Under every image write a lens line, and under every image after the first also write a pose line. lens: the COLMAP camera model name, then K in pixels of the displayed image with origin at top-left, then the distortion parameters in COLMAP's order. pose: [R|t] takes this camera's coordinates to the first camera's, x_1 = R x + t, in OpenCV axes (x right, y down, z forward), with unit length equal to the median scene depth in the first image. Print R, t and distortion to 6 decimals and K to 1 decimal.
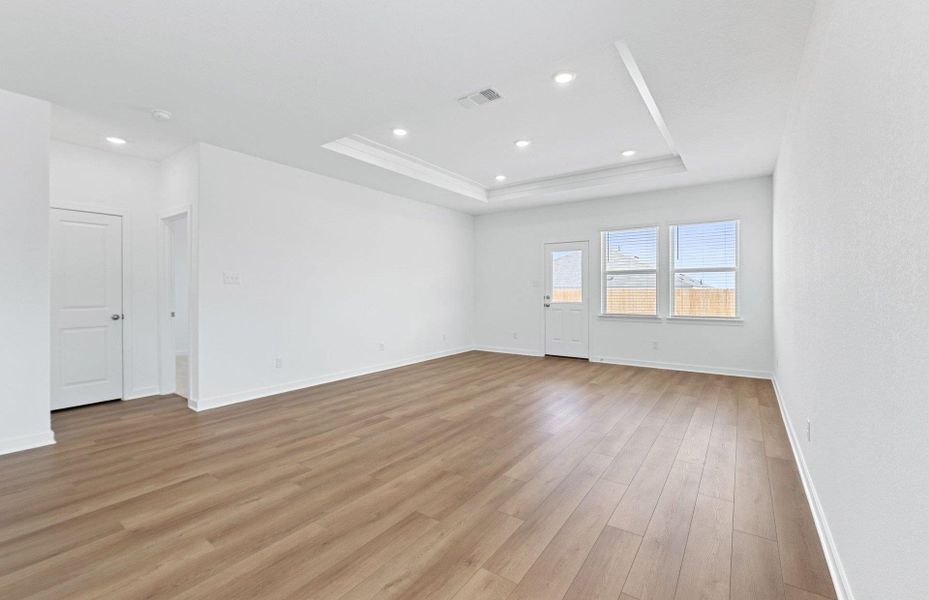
lens RADIAL K [[390.7, 0, 467.9], [0, 390.7, 289.9], [0, 0, 1]] dist [-0.007996, 0.000059]
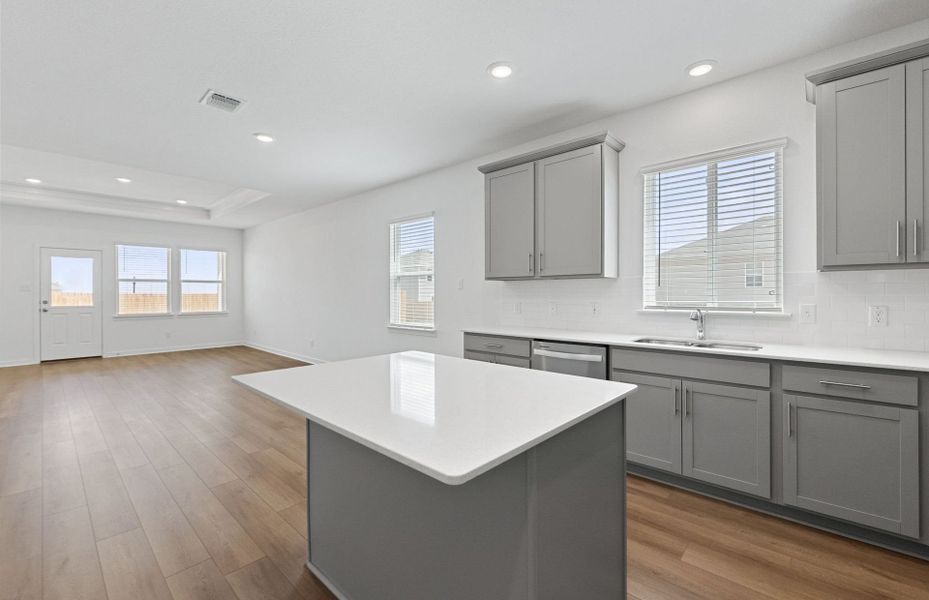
lens RADIAL K [[390.7, 0, 464.5], [0, 390.7, 294.5], [0, 0, 1]] dist [-0.007996, 0.000059]
pose [[0.126125, -0.001048, 0.992014, -0.791223], [-0.001614, 0.999998, 0.001262, -0.003244], [-0.992013, -0.001761, 0.126123, -0.207131]]
